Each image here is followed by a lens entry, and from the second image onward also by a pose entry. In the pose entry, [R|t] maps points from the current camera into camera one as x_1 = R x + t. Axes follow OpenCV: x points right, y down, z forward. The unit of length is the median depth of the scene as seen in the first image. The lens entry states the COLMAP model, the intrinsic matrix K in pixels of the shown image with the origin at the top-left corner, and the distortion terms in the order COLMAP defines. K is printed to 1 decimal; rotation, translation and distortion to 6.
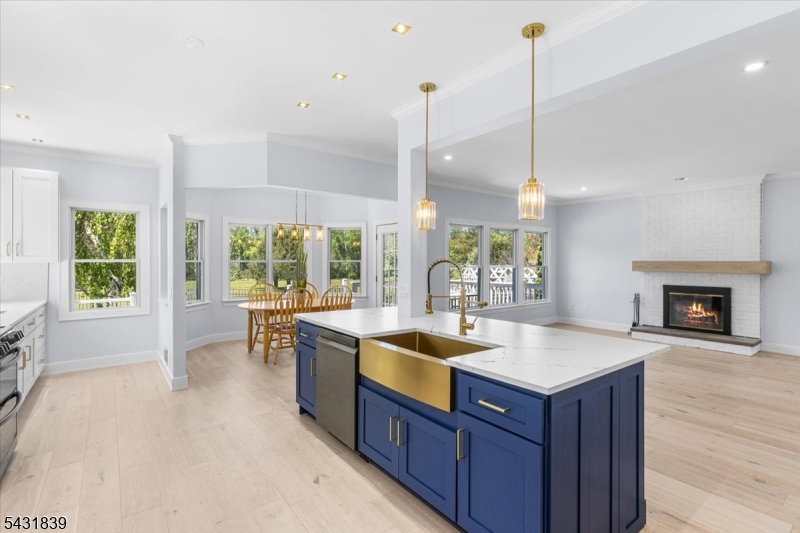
lens RADIAL K [[381.1, 0, 398.0], [0, 381.1, 261.8], [0, 0, 1]] dist [0.001170, -0.000284]
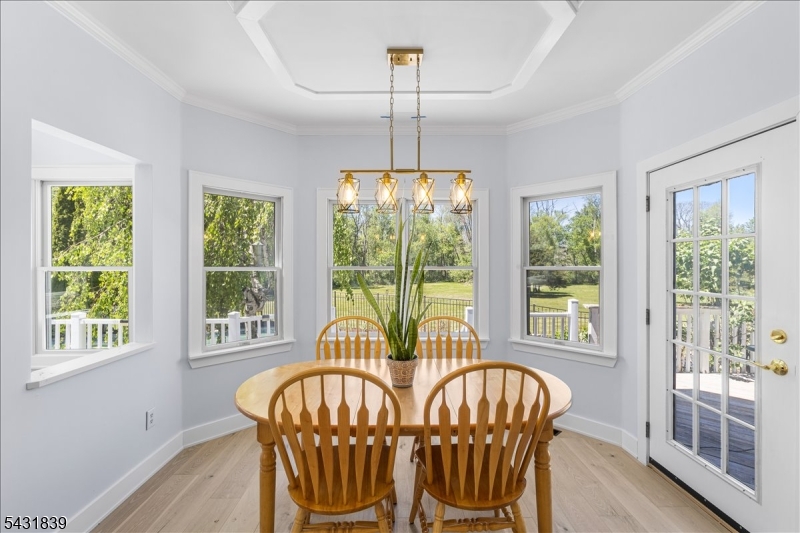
lens RADIAL K [[356.2, 0, 396.5], [0, 356.2, 266.8], [0, 0, 1]] dist [0.004172, 0.000380]
pose [[0.798834, -0.003120, -0.601543, -0.035347], [0.004440, 0.999990, 0.000709, -0.002488], [0.601535, -0.003237, 0.798840, 0.472577]]
